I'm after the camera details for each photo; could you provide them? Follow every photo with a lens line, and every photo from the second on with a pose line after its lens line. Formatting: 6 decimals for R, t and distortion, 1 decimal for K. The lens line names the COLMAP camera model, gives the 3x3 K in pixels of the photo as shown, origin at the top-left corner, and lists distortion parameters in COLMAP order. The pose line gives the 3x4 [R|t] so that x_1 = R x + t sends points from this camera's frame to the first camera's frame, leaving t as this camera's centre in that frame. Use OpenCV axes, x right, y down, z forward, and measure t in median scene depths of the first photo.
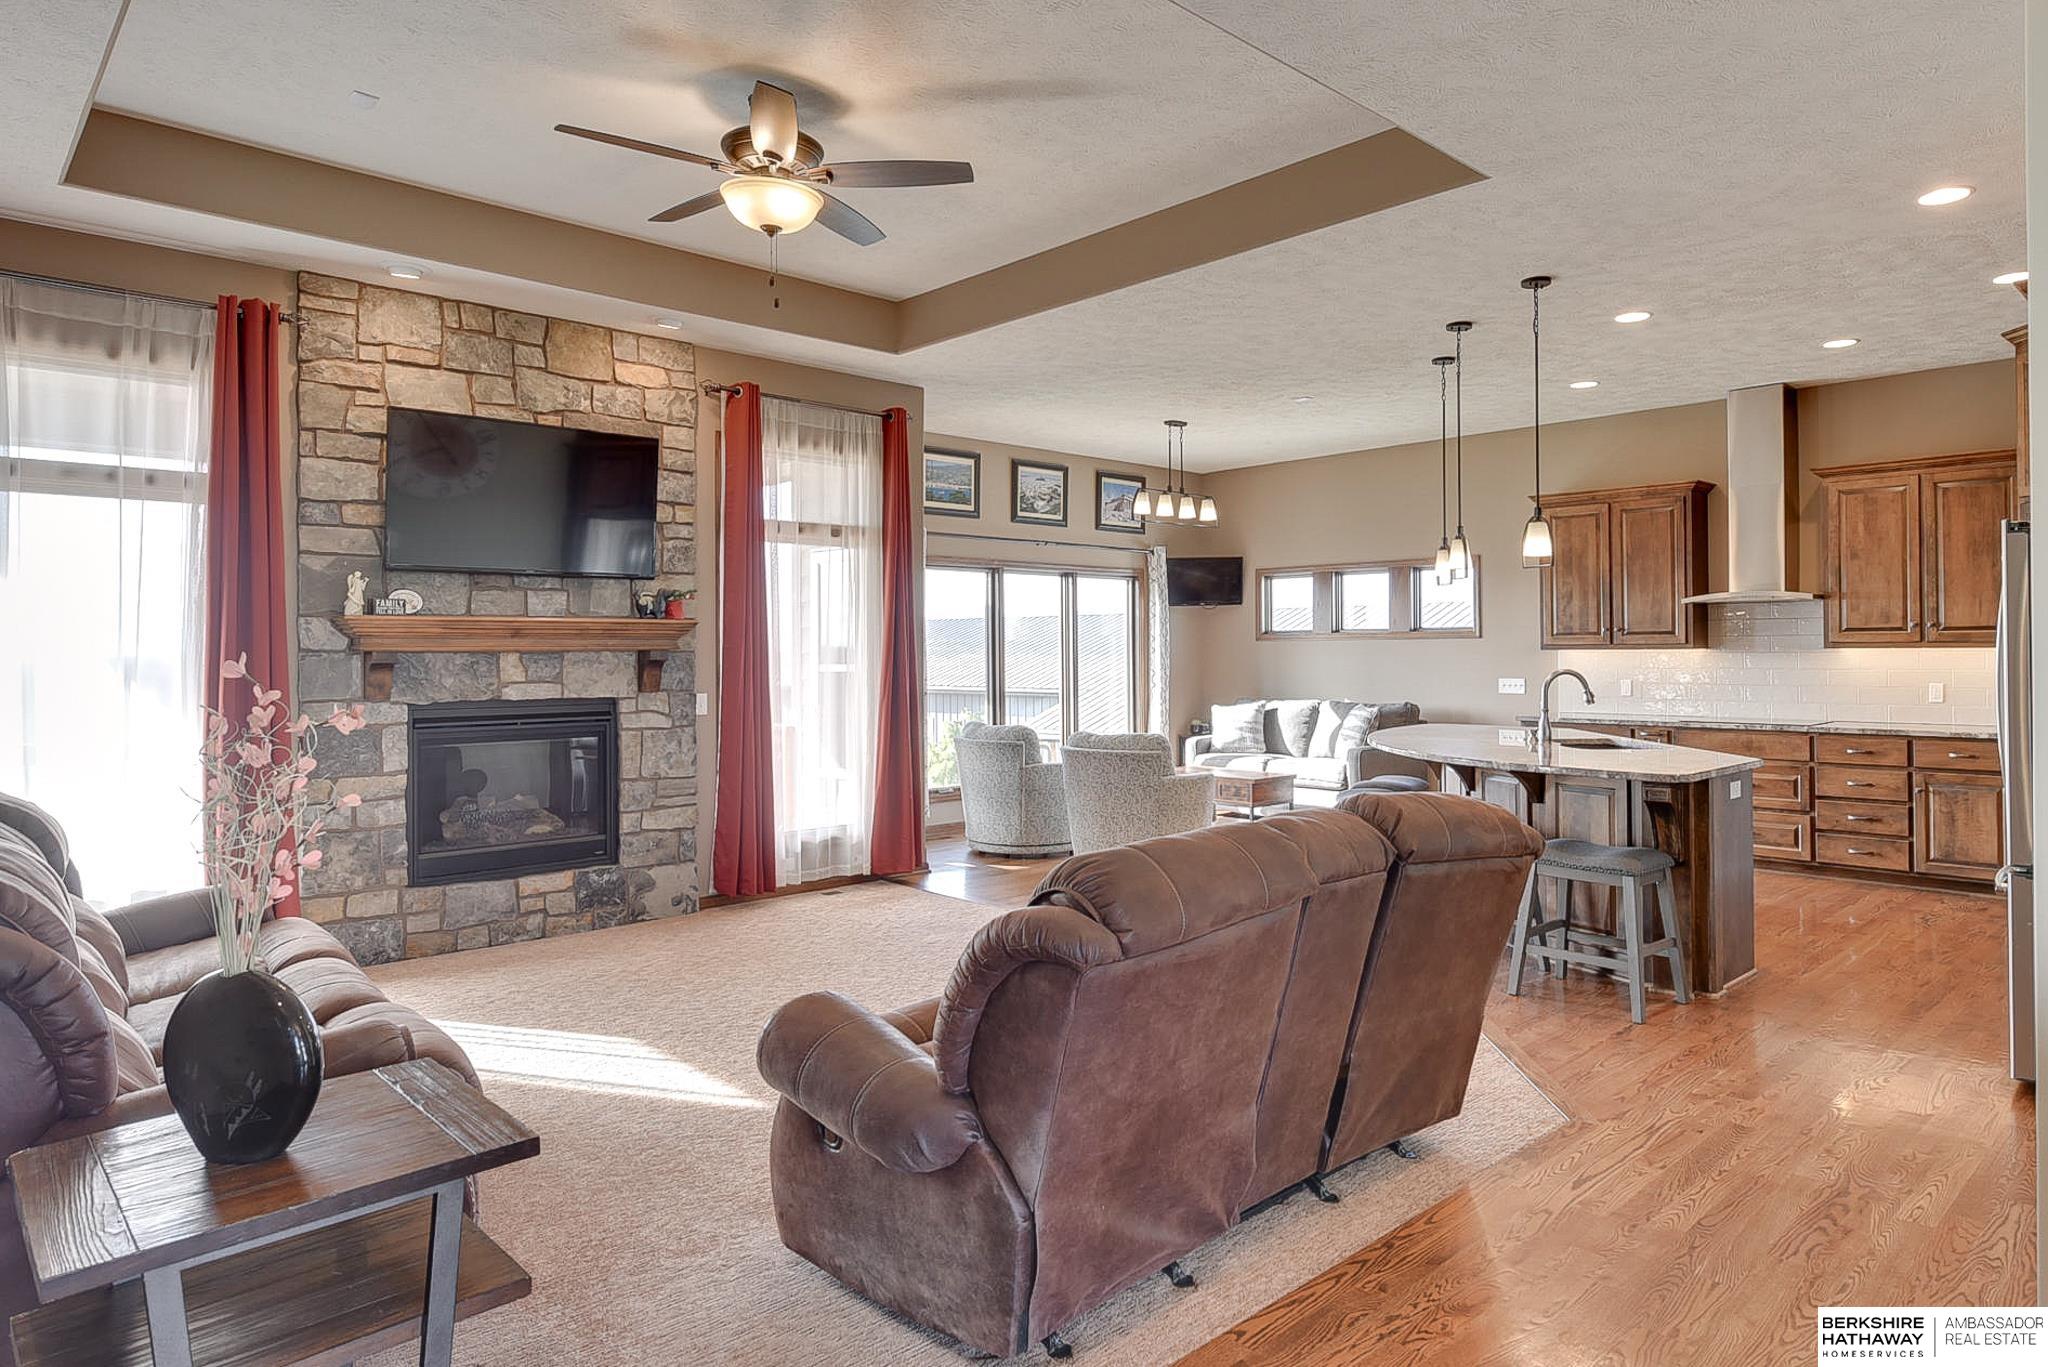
lens RADIAL K [[1222.6, 0, 1090.0], [0, 1222.6, 644.0], [0, 0, 1]] dist [0.001304, -0.000051]
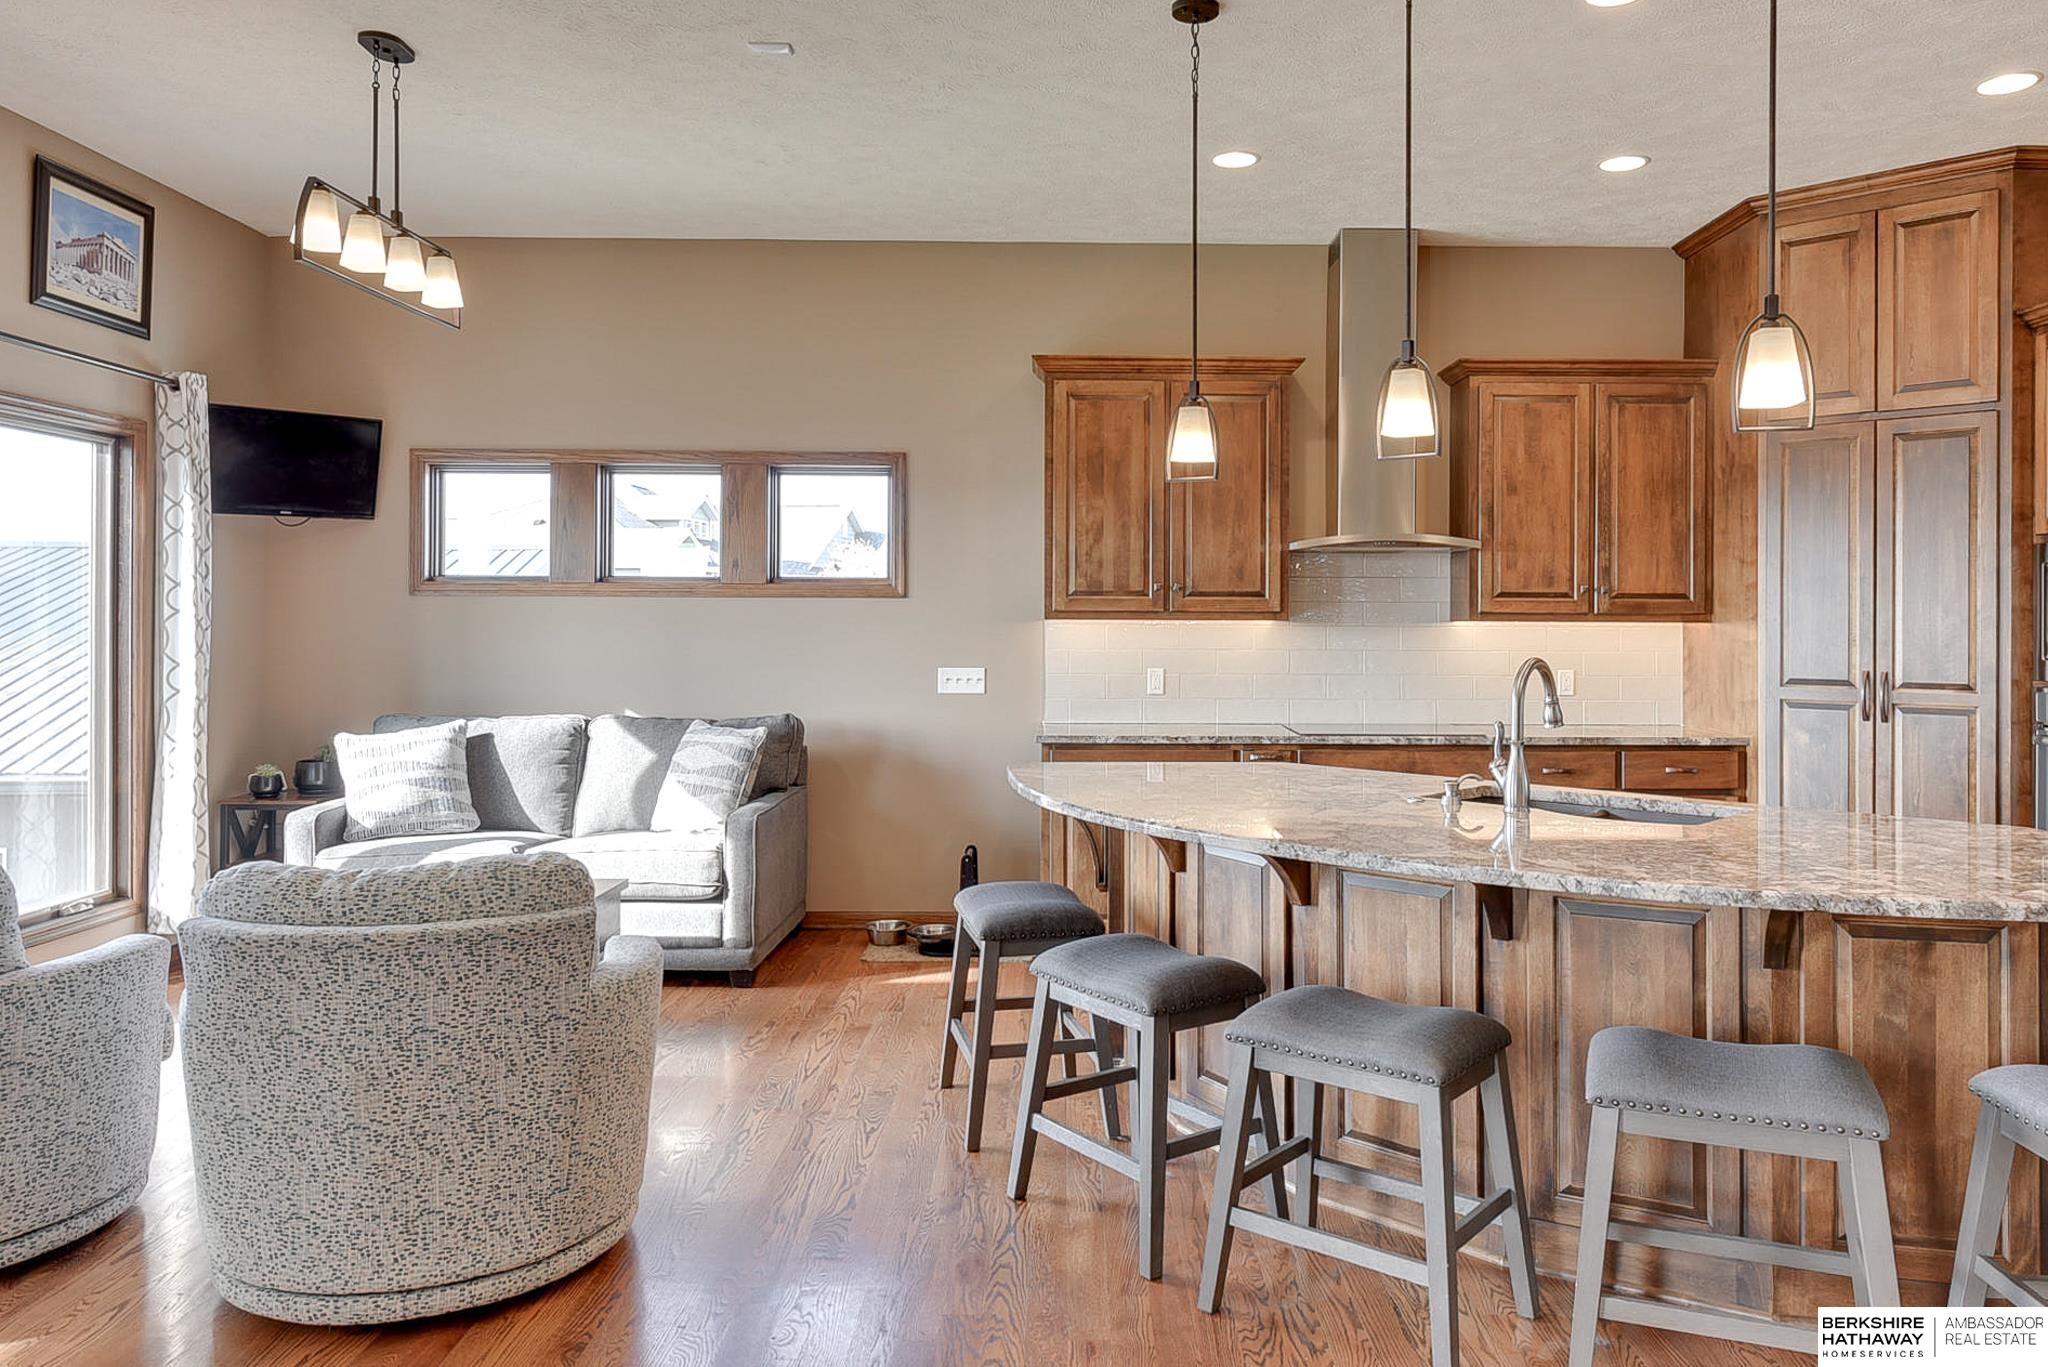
lens RADIAL K [[1408.4, 0, 1088.4], [0, 1408.4, 621.3], [0, 0, 1]] dist [0.006298, -0.001925]
pose [[0.689267, 0.009013, 0.724451, -0.110299], [-0.013204, 0.999913, 0.000122, 0.005460], [-0.724387, -0.009650, 0.689326, 0.532982]]
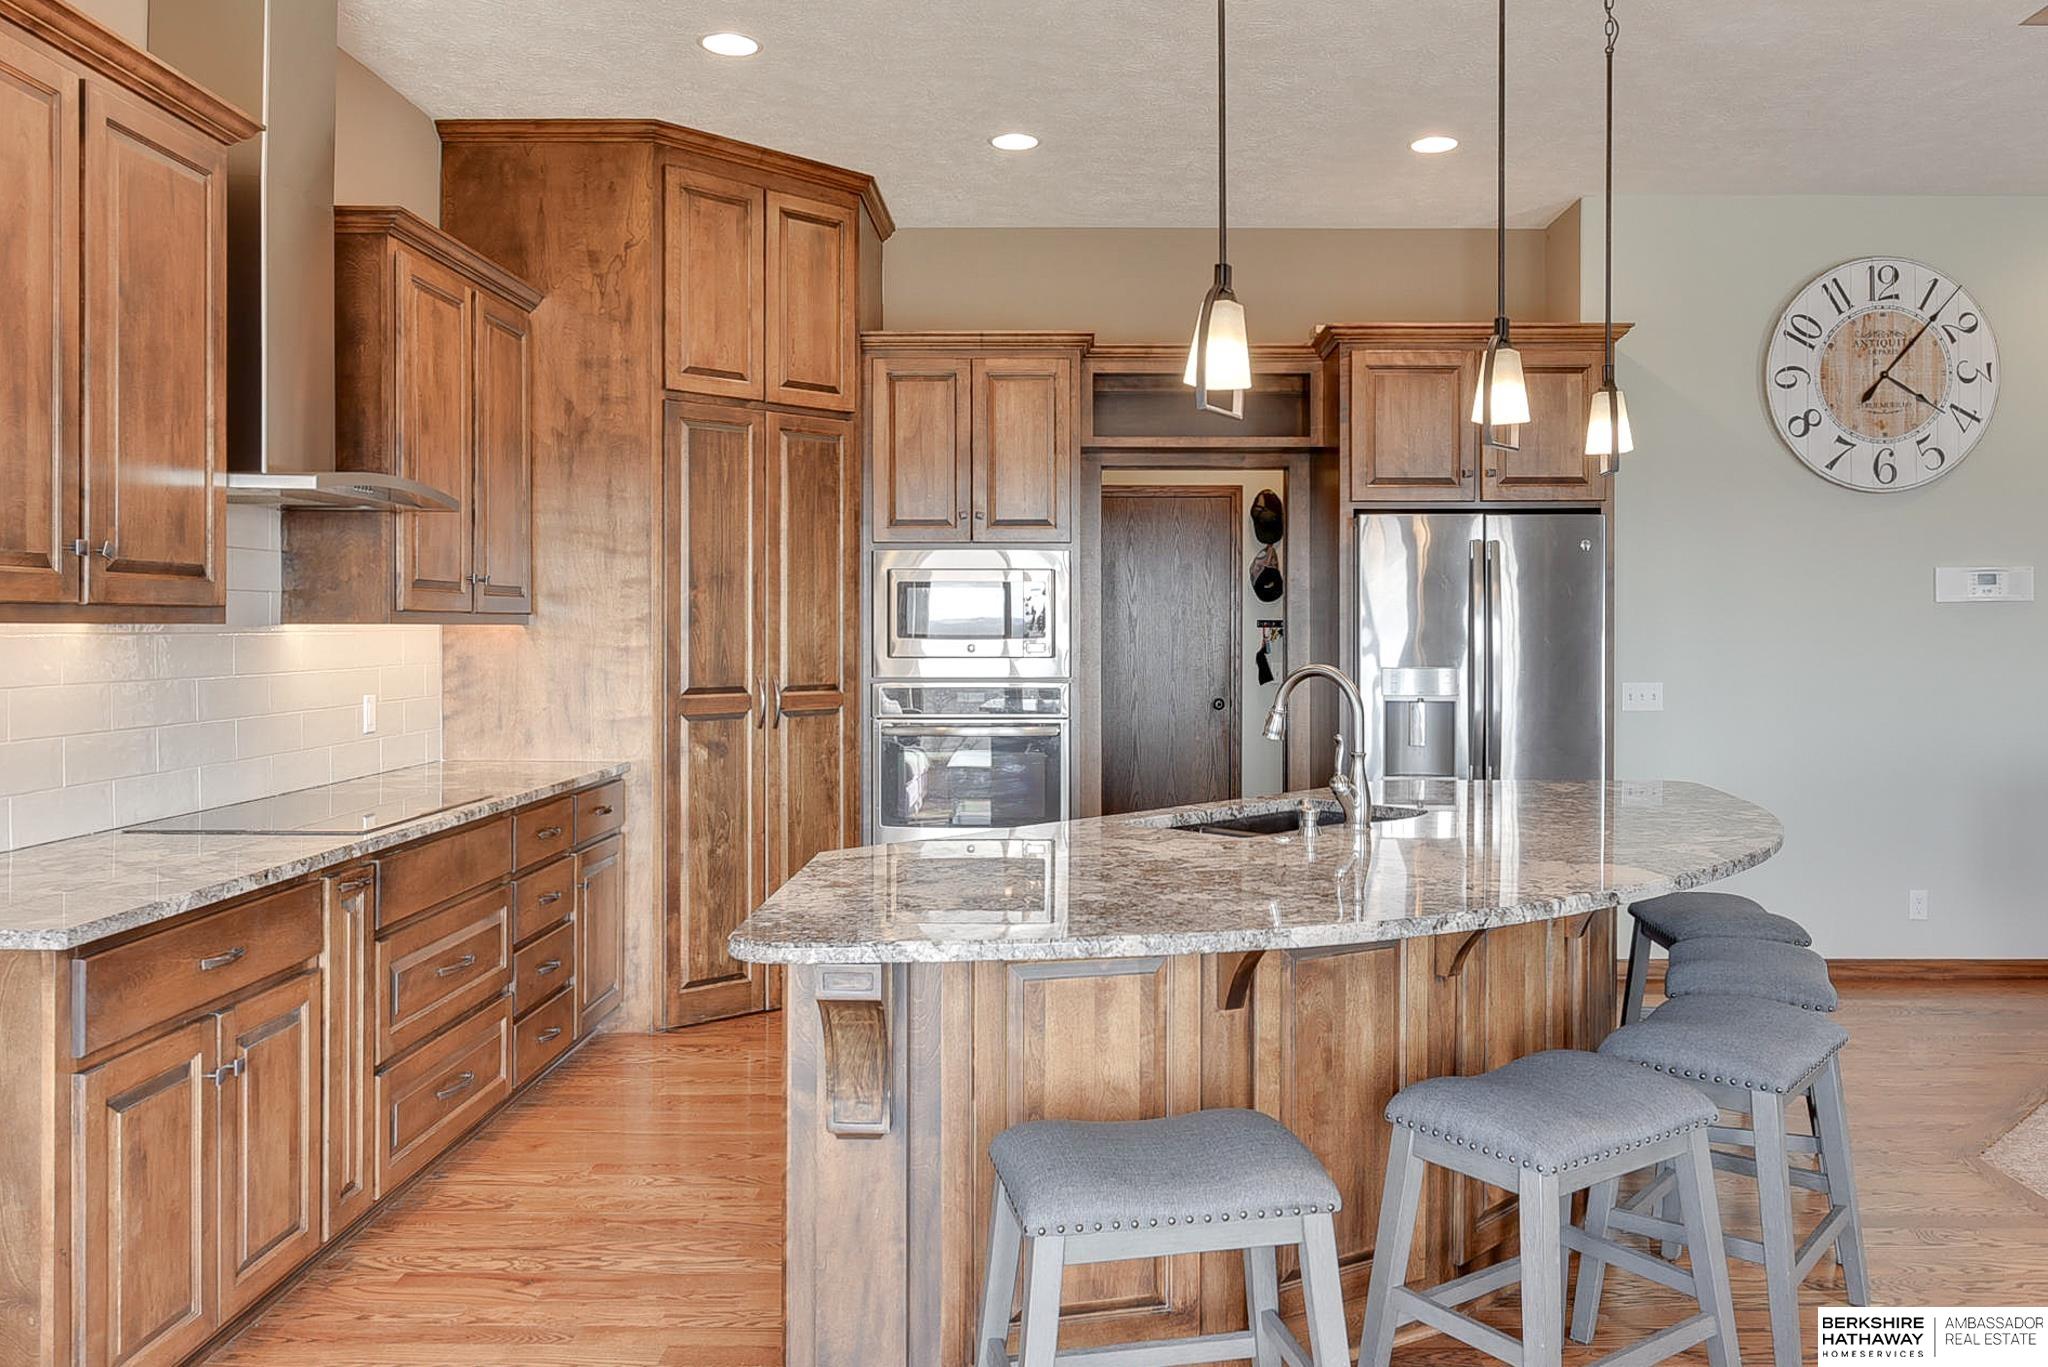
lens RADIAL K [[1549.4, 0, 1086.2], [0, 1549.4, 633.1], [0, 0, 1]] dist [0.006302, -0.002806]
pose [[-0.712189, 0.002261, 0.701984, 0.026146], [-0.001316, 0.999989, -0.004555, 0.007949], [-0.701986, -0.004167, -0.712178, 1.064505]]
